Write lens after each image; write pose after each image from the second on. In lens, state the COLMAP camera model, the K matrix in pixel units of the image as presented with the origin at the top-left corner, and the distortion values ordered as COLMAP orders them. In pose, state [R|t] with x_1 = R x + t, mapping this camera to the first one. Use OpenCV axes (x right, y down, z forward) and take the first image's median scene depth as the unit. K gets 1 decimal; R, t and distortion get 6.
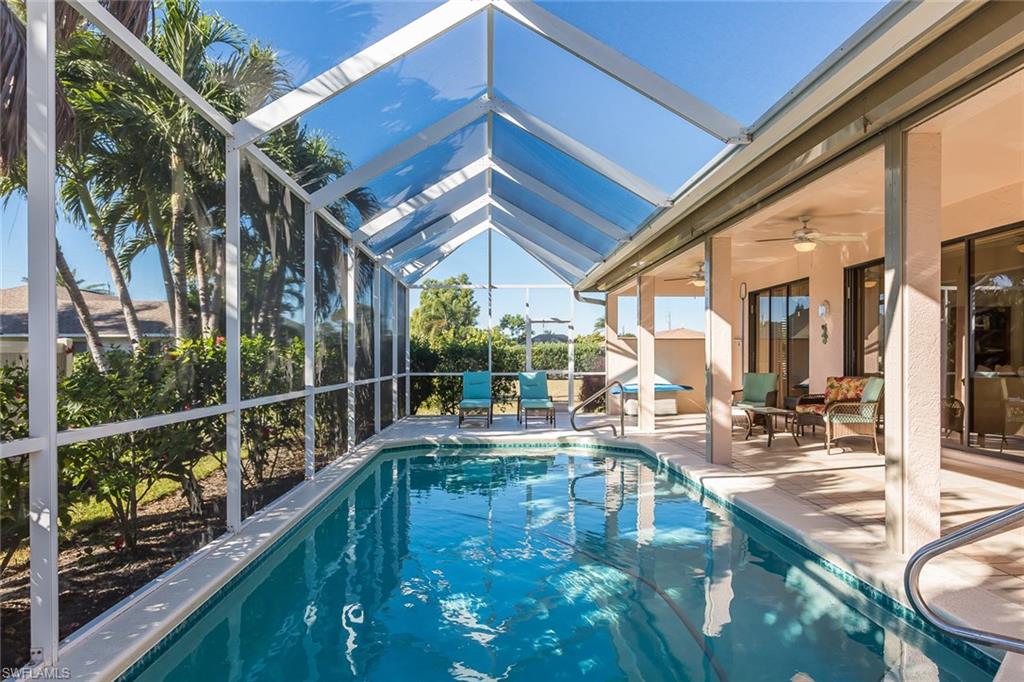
lens RADIAL K [[583.5, 0, 556.8], [0, 583.5, 358.2], [0, 0, 1]] dist [0.001736, 0.000117]
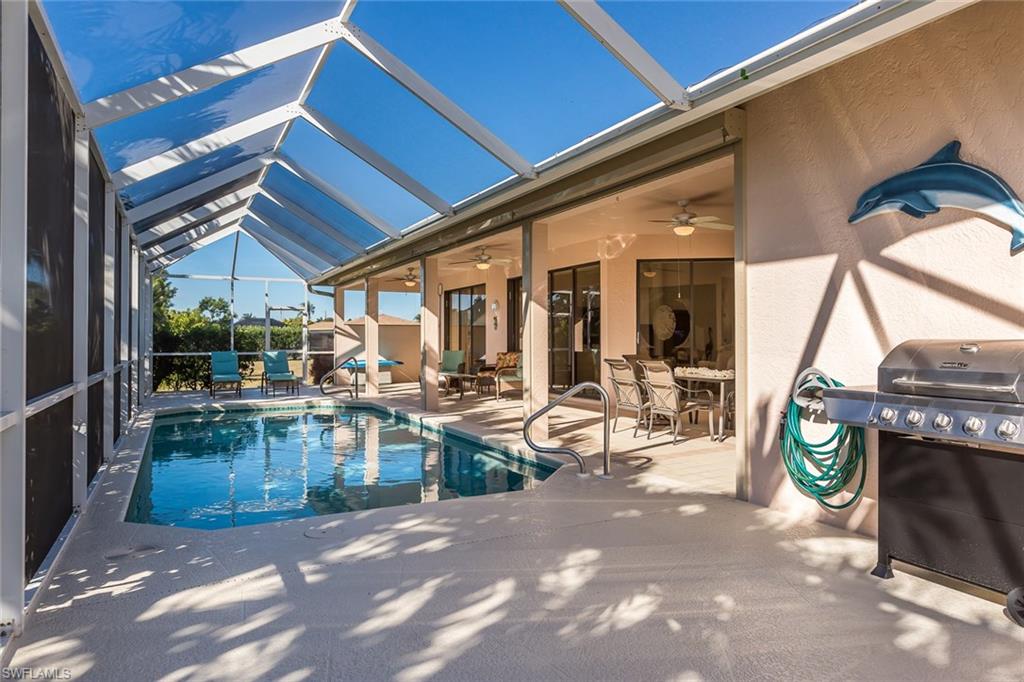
lens RADIAL K [[501.7, 0, 521.2], [0, 501.7, 337.9], [0, 0, 1]] dist [0.000766, 0.000270]
pose [[0.887769, 0.000513, 0.460288, -0.073786], [0.001879, 0.999987, -0.004740, 0.001805], [-0.460284, 0.005073, 0.887757, -0.171664]]
